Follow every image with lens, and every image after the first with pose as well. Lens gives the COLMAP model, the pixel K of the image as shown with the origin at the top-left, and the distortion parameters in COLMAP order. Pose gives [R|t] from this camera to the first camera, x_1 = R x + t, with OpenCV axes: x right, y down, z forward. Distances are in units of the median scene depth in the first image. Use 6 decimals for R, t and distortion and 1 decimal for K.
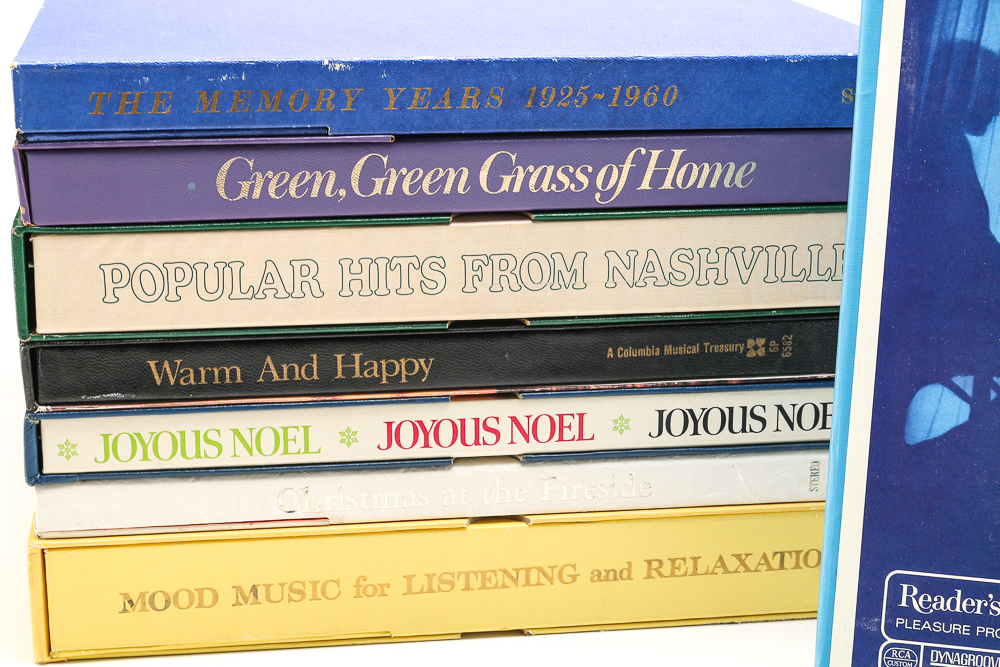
lens RADIAL K [[1870.5, 0, 498.9], [0, 1870.5, 335.6], [0, 0, 1]] dist [0.036091, 0.000000]
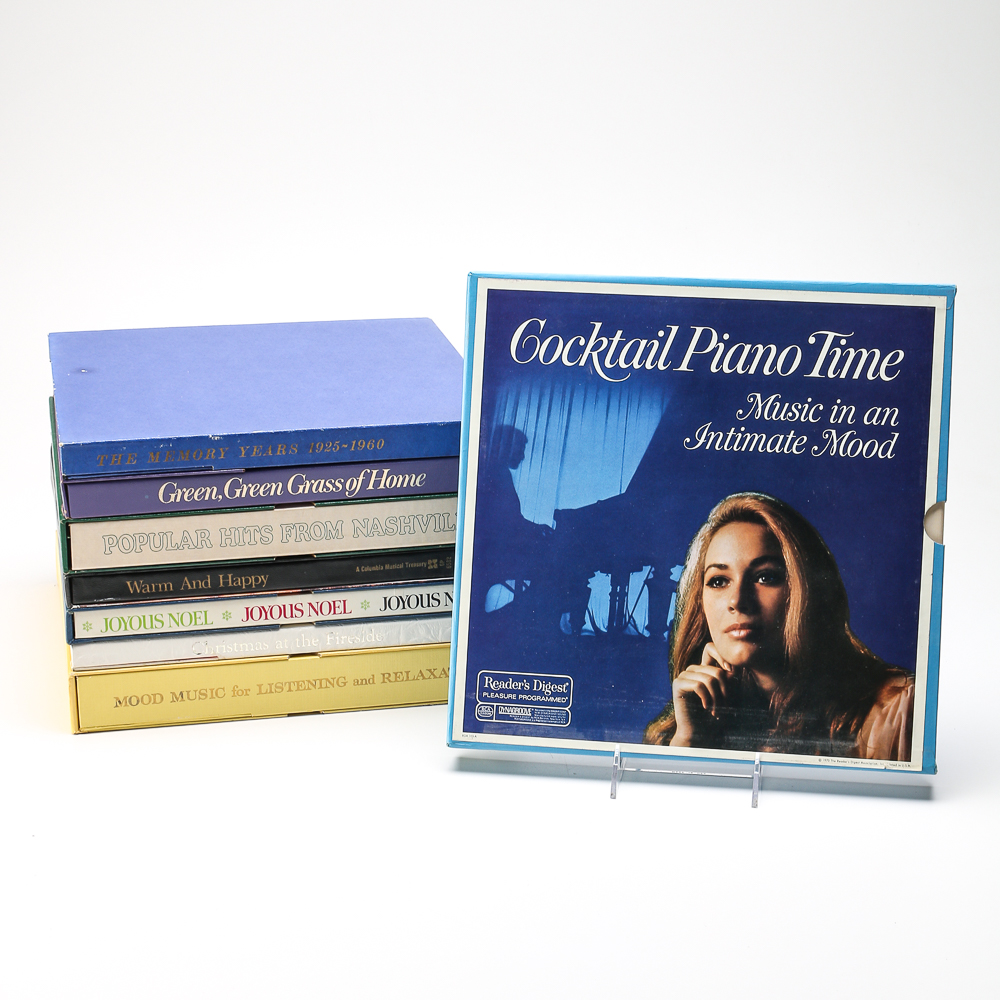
lens RADIAL K [[2091.2, 0, 498.4], [0, 2091.2, 504.8], [0, 0, 1]] dist [0.000786, 0.000000]
pose [[0.998401, -0.028048, 0.049075, 0.105793], [0.027317, 0.999507, 0.015504, -0.093464], [-0.049486, -0.014139, 0.998675, -1.276725]]
